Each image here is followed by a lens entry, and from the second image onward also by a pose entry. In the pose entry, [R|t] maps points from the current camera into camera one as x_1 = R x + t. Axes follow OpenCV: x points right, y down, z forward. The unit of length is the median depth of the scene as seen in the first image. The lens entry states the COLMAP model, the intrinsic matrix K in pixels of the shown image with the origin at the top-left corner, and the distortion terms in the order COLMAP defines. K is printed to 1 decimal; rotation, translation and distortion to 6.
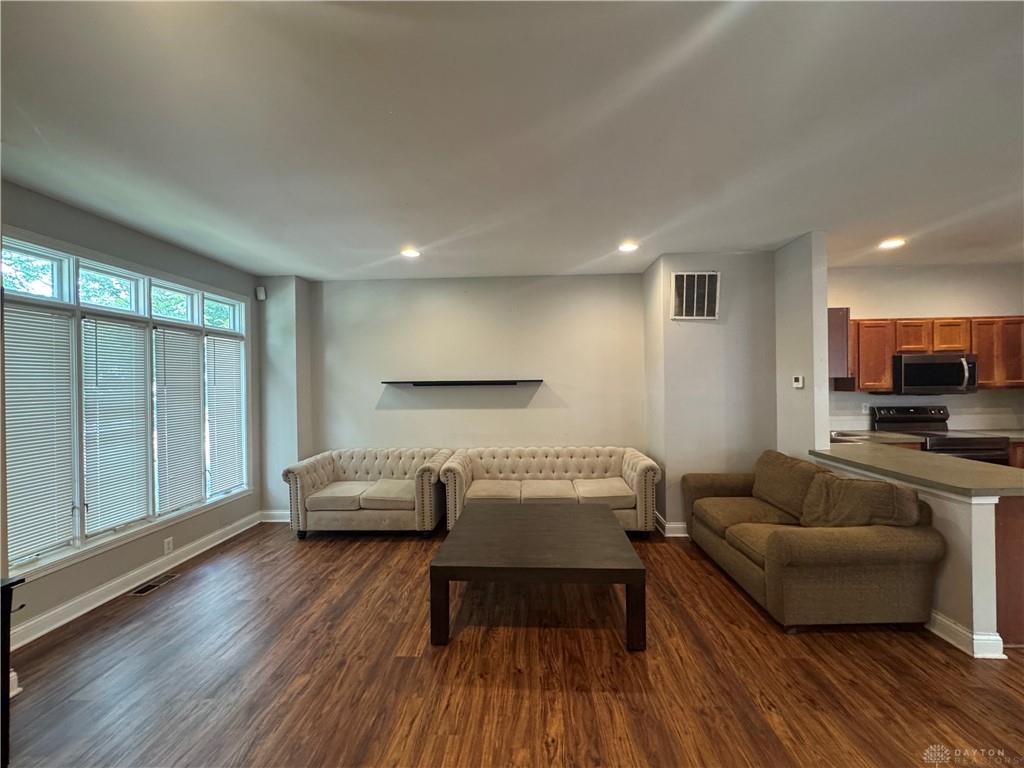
lens RADIAL K [[407.5, 0, 510.7], [0, 407.5, 385.4], [0, 0, 1]] dist [-0.001617, -0.000156]
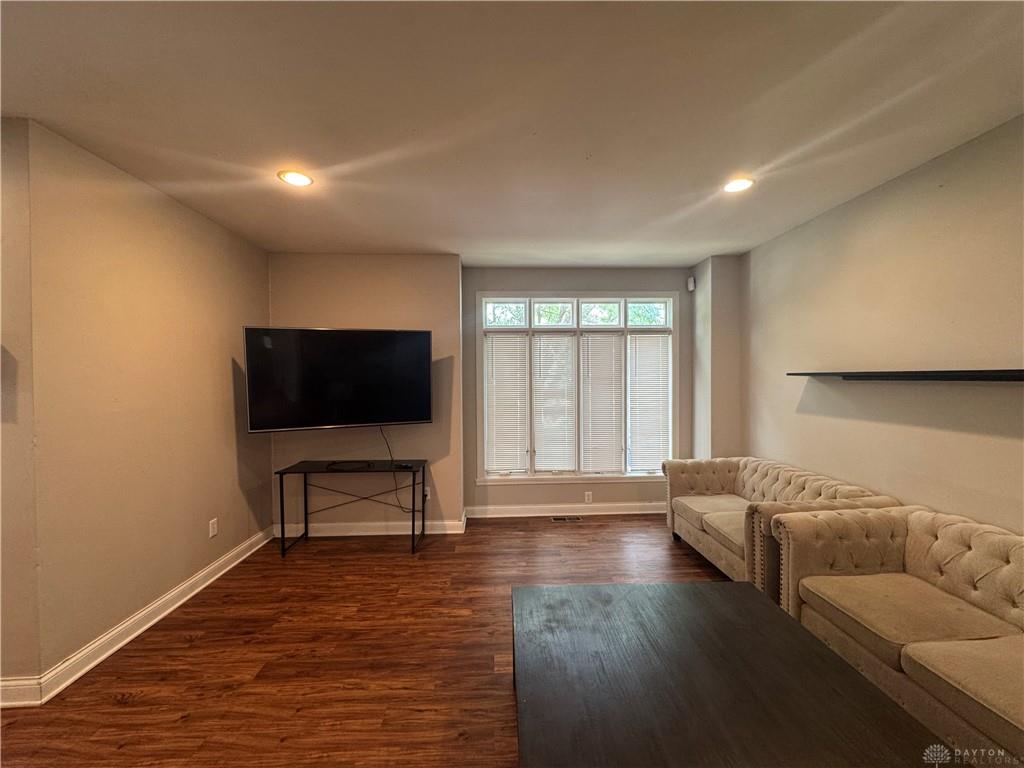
lens RADIAL K [[409.6, 0, 515.2], [0, 409.6, 385.2], [0, 0, 1]] dist [-0.001214, 0.000210]
pose [[0.095140, 0.030462, -0.994998, 0.454159], [0.000719, 0.999529, 0.030669, -0.014335], [0.995464, -0.003633, 0.095073, 0.626878]]
